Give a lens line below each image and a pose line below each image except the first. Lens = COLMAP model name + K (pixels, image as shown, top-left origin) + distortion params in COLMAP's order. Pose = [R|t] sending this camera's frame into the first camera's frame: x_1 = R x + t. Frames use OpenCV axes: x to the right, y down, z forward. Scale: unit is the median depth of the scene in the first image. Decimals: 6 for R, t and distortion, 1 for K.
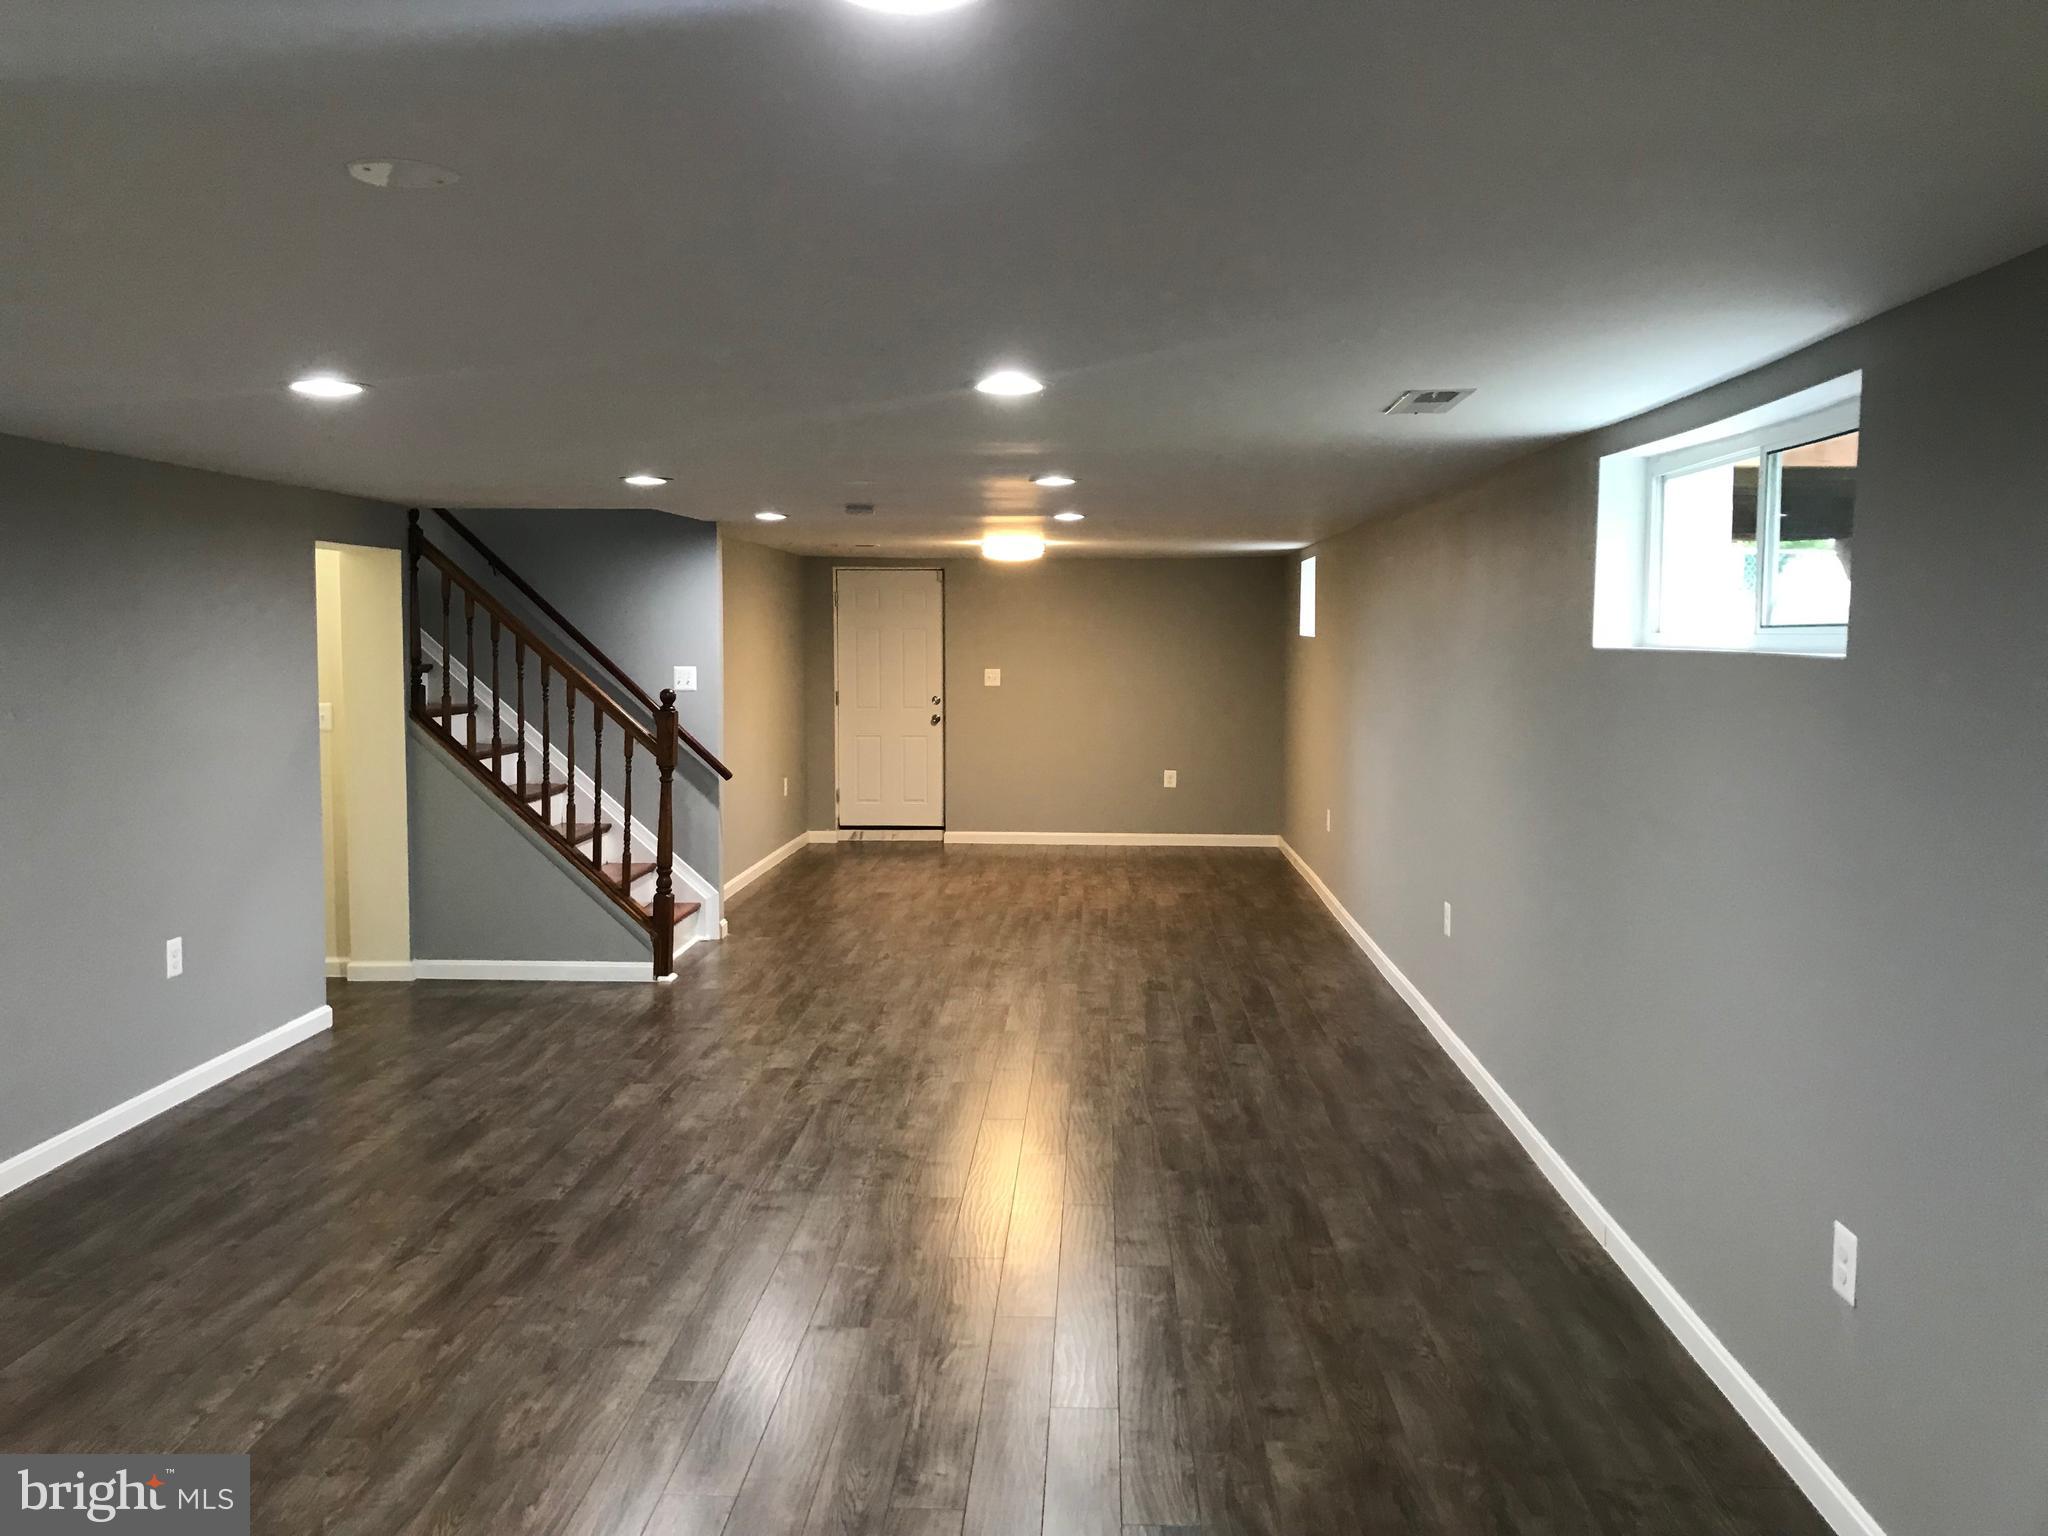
lens RADIAL K [[1691.6, 0, 1025.4], [0, 1691.6, 746.5], [0, 0, 1]] dist [0.033508, -0.054002]
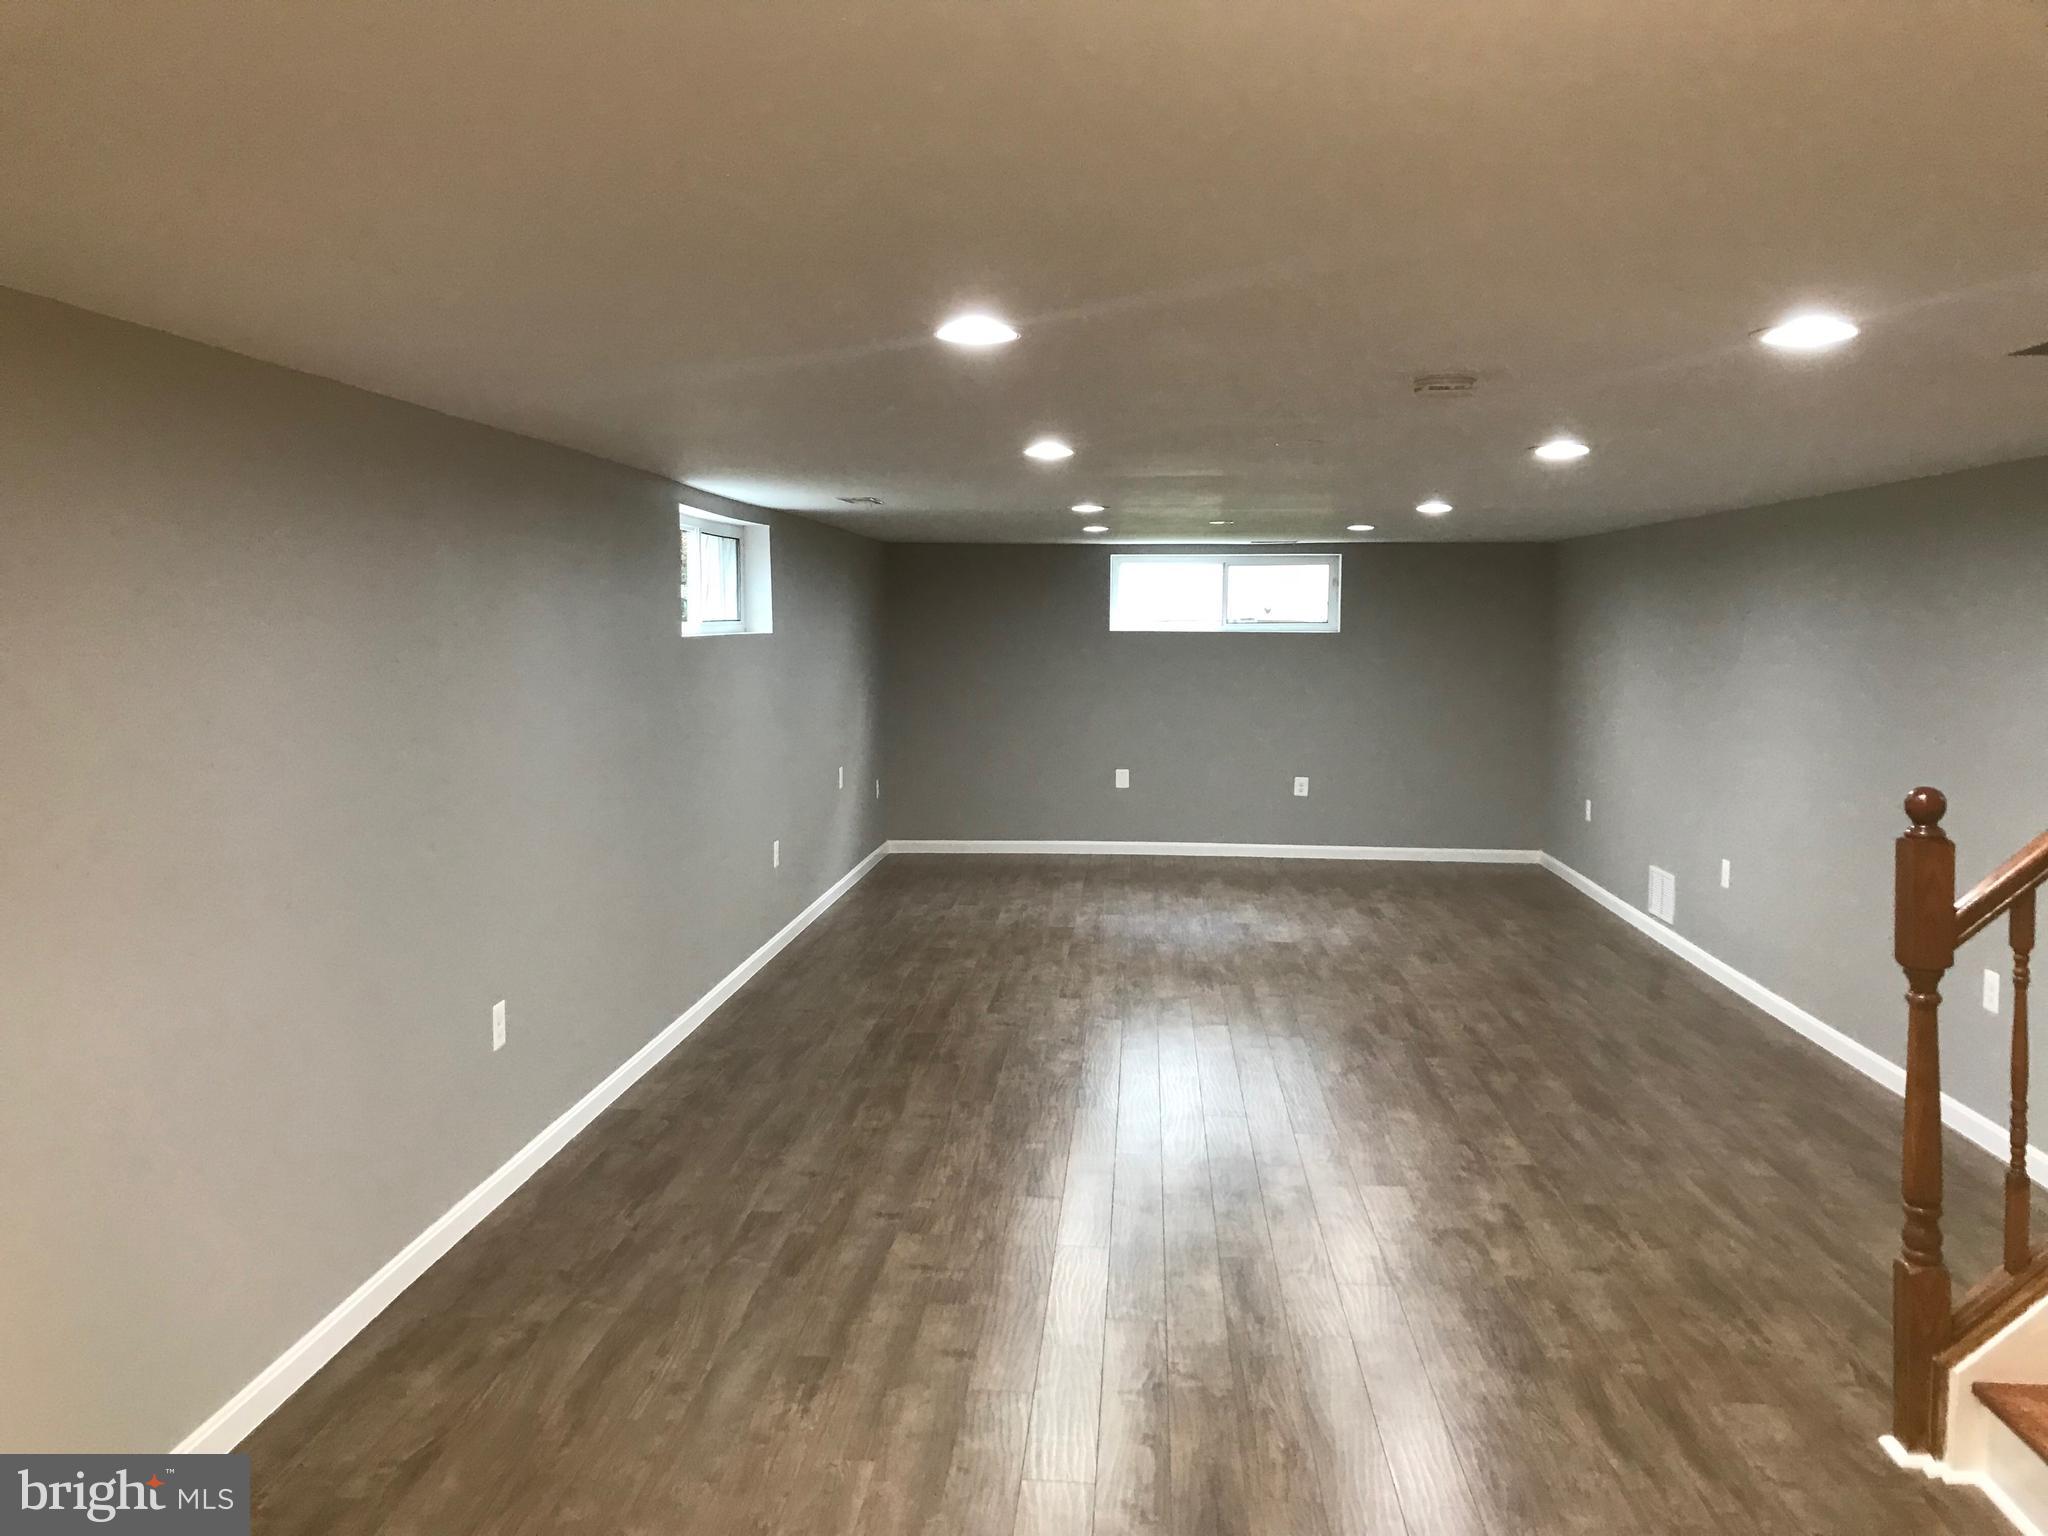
lens RADIAL K [[1691.6, 0, 1025.4], [0, 1691.6, 746.5], [0, 0, 1]] dist [0.033508, -0.054002]
pose [[-0.999624, -0.010496, 0.025313, 0.006649], [-0.006630, 0.988929, 0.148242, -0.146381], [-0.026588, 0.148019, -0.988627, 1.964295]]
